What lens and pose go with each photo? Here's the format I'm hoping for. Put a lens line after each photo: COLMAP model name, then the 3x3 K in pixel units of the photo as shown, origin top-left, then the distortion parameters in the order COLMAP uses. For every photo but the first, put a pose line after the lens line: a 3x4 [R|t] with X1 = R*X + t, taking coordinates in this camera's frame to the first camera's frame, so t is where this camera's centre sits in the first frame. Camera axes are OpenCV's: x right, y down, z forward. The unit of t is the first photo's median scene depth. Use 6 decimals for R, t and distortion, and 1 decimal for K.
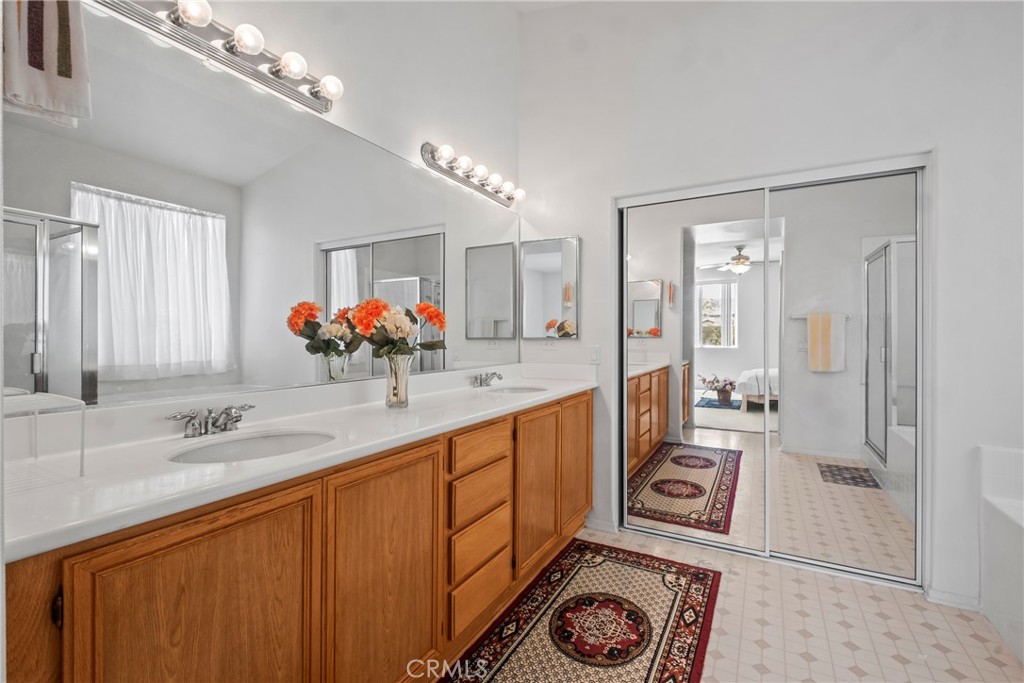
lens RADIAL K [[456.1, 0, 511.0], [0, 456.1, 336.4], [0, 0, 1]] dist [0.004790, -0.003142]
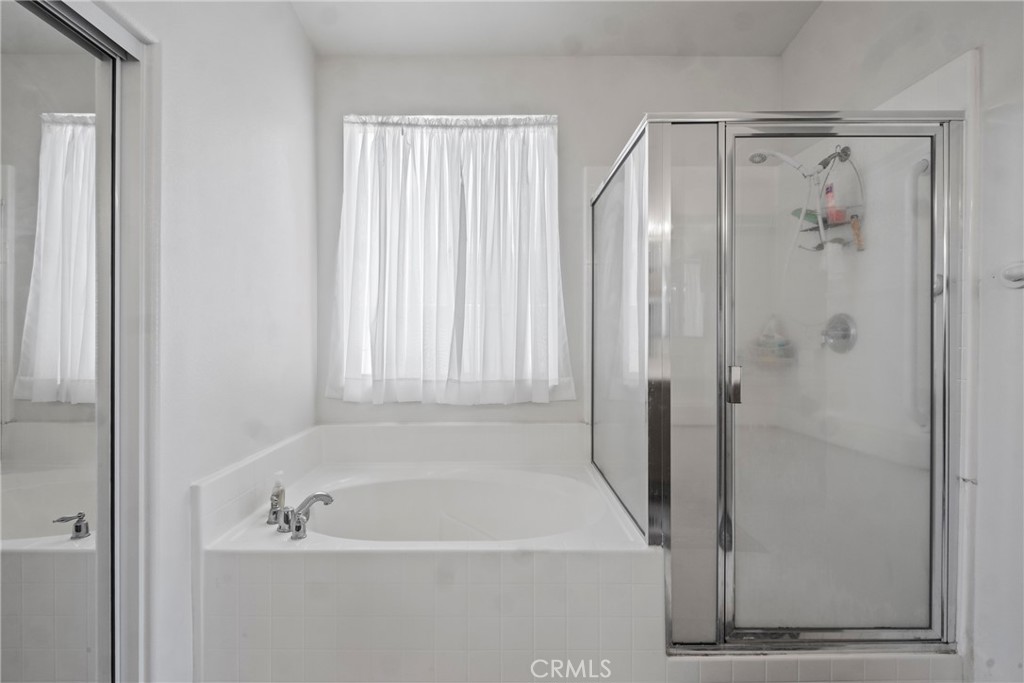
lens RADIAL K [[456.1, 0, 509.0], [0, 456.1, 338.5], [0, 0, 1]] dist [0.004790, -0.003142]
pose [[-0.491542, -0.000910, 0.870853, 0.095667], [0.000630, 0.999999, 0.001400, 0.003188], [-0.870854, 0.001237, -0.491541, 0.694017]]
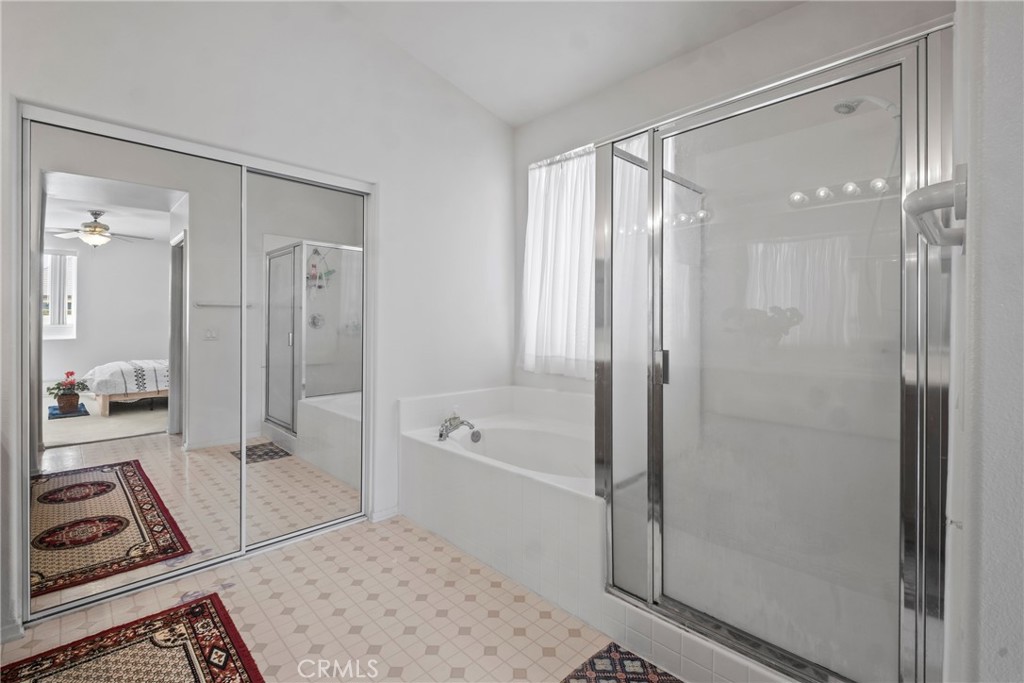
lens RADIAL K [[456.1, 0, 516.4], [0, 456.1, 328.2], [0, 0, 1]] dist [0.004790, -0.003142]
pose [[0.277872, -0.006268, 0.960598, -0.192302], [-0.002000, 0.999973, 0.007104, 0.003013], [-0.960616, -0.003895, 0.277852, 0.185236]]
